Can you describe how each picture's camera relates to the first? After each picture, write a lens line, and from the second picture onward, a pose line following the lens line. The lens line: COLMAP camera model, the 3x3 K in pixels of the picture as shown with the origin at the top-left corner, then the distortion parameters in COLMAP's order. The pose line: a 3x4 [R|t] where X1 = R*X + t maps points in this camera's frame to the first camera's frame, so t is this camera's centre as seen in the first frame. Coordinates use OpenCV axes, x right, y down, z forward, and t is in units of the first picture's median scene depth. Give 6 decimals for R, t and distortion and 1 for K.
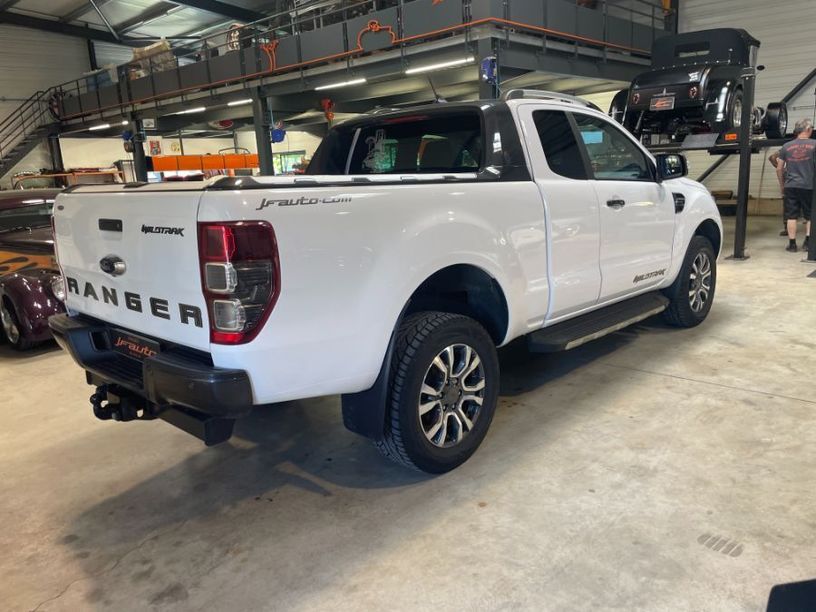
lens RADIAL K [[617.9, 0, 403.8], [0, 617.9, 302.7], [0, 0, 1]] dist [0.102392, -0.139874]
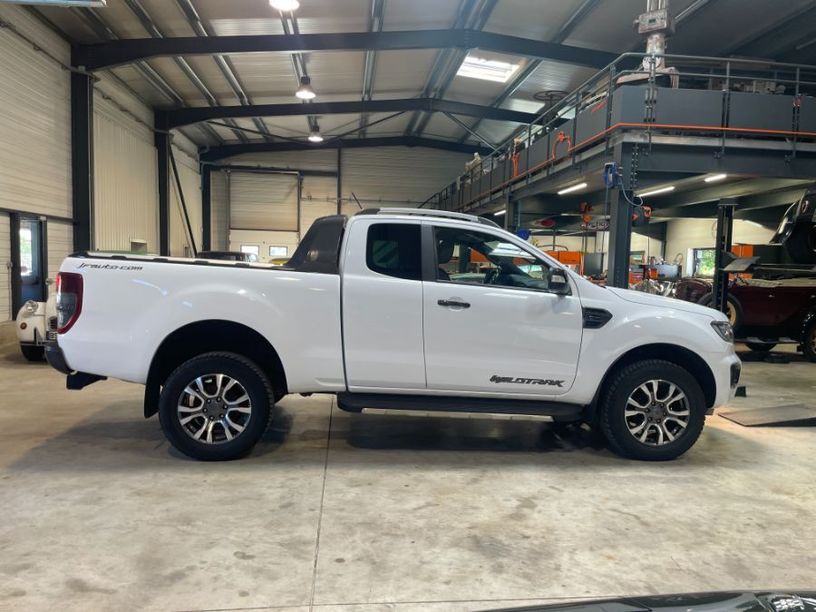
lens RADIAL K [[612.9, 0, 408.0], [0, 612.9, 306.0], [0, 0, 1]] dist [0.097857, -0.133740]
pose [[0.747041, 0.115488, -0.654670, 1.341478], [-0.207807, 0.976011, -0.064953, -0.131980], [0.631464, 0.184567, 0.753119, 0.325000]]
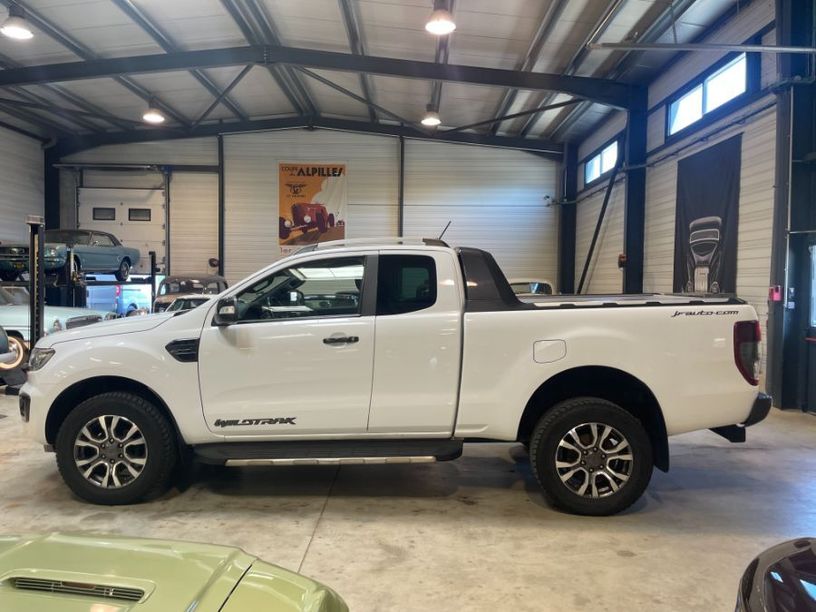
lens RADIAL K [[617.9, 0, 403.8], [0, 617.9, 302.7], [0, 0, 1]] dist [0.102392, -0.139874]
pose [[-0.665351, 0.023066, 0.746174, -0.945923], [0.187337, 0.972698, 0.136977, -0.444824], [-0.722643, 0.230924, -0.651507, 2.151140]]
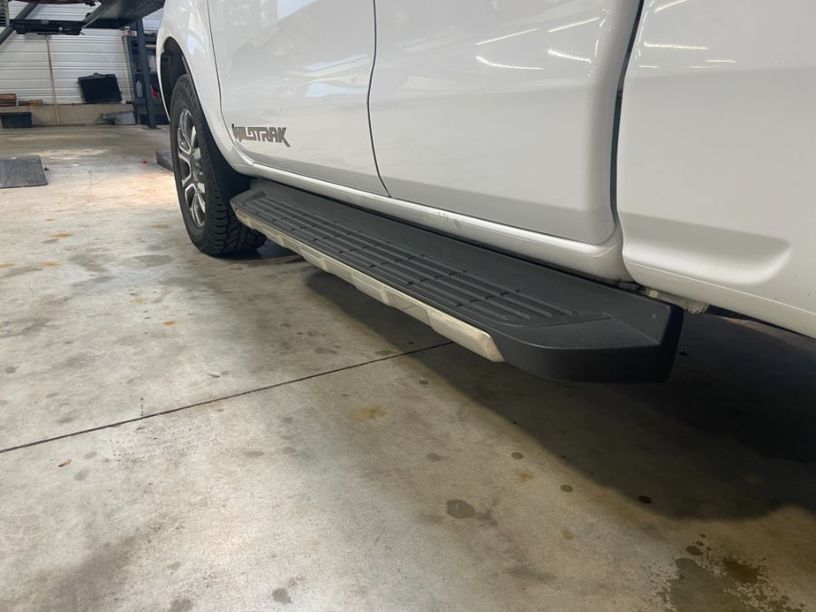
lens RADIAL K [[612.9, 0, 408.0], [0, 612.9, 306.0], [0, 0, 1]] dist [0.097857, -0.133740]
pose [[0.279434, -0.270559, 0.921257, -0.338625], [0.189277, 0.956172, 0.223402, -0.066863], [-0.941324, 0.111947, 0.318398, 1.365230]]
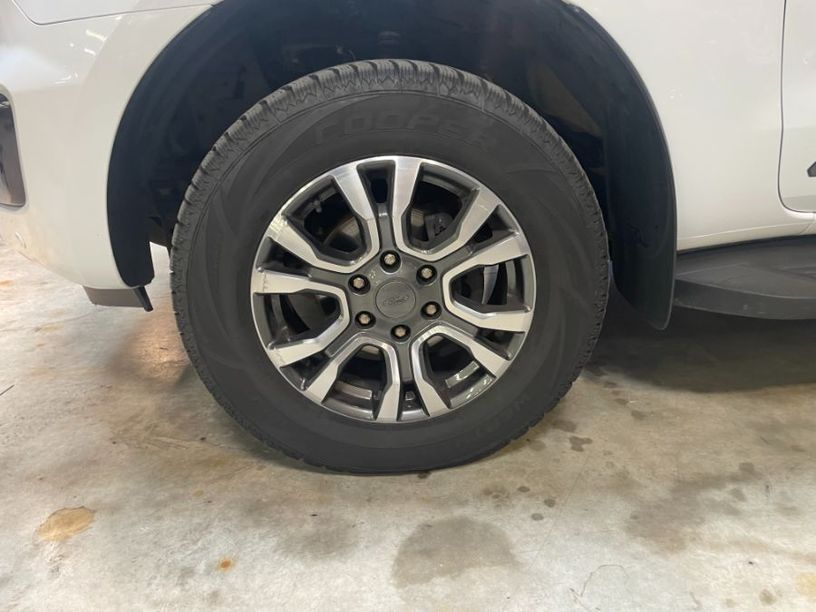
lens RADIAL K [[617.9, 0, 403.8], [0, 617.9, 302.7], [0, 0, 1]] dist [0.102392, -0.139874]
pose [[-0.697962, -0.147352, 0.700811, 0.116785], [0.267957, 0.853780, 0.446383, -0.243965], [-0.664115, 0.499346, -0.556422, 2.011077]]
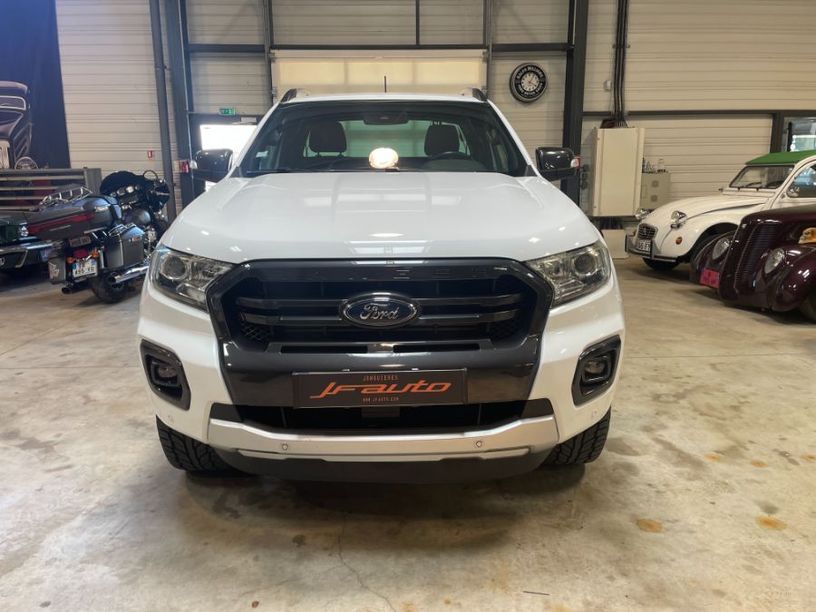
lens RADIAL K [[612.9, 0, 408.0], [0, 612.9, 306.0], [0, 0, 1]] dist [0.097857, -0.133740]
pose [[-0.704022, 0.205390, -0.679829, 1.022670], [-0.106936, 0.915692, 0.387391, -0.478982], [0.702080, 0.345430, -0.622704, 2.149262]]
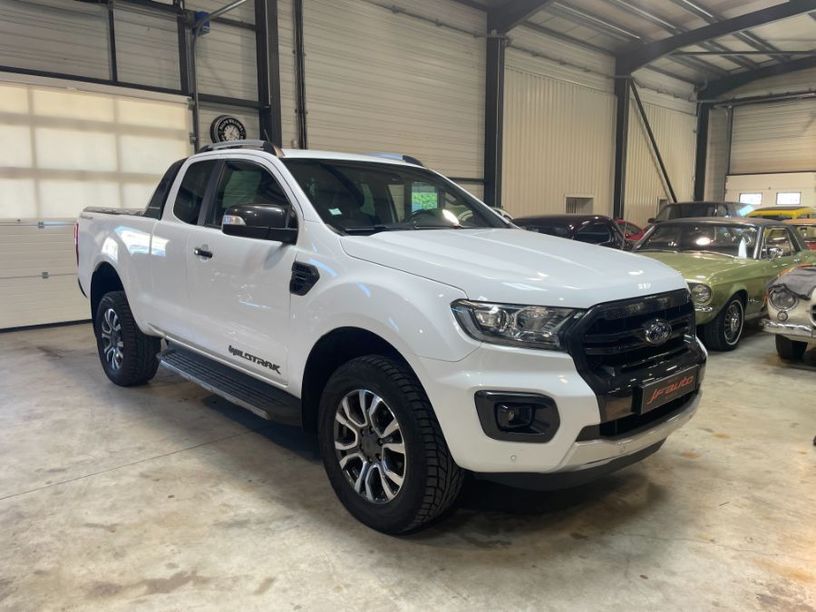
lens RADIAL K [[610.7, 0, 413.1], [0, 610.7, 299.7], [0, 0, 1]] dist [0.099349, -0.131213]
pose [[-0.046488, 0.188053, -0.981058, 1.417986], [-0.213845, 0.957478, 0.193667, -0.384804], [0.975761, 0.218798, -0.004297, 1.504432]]
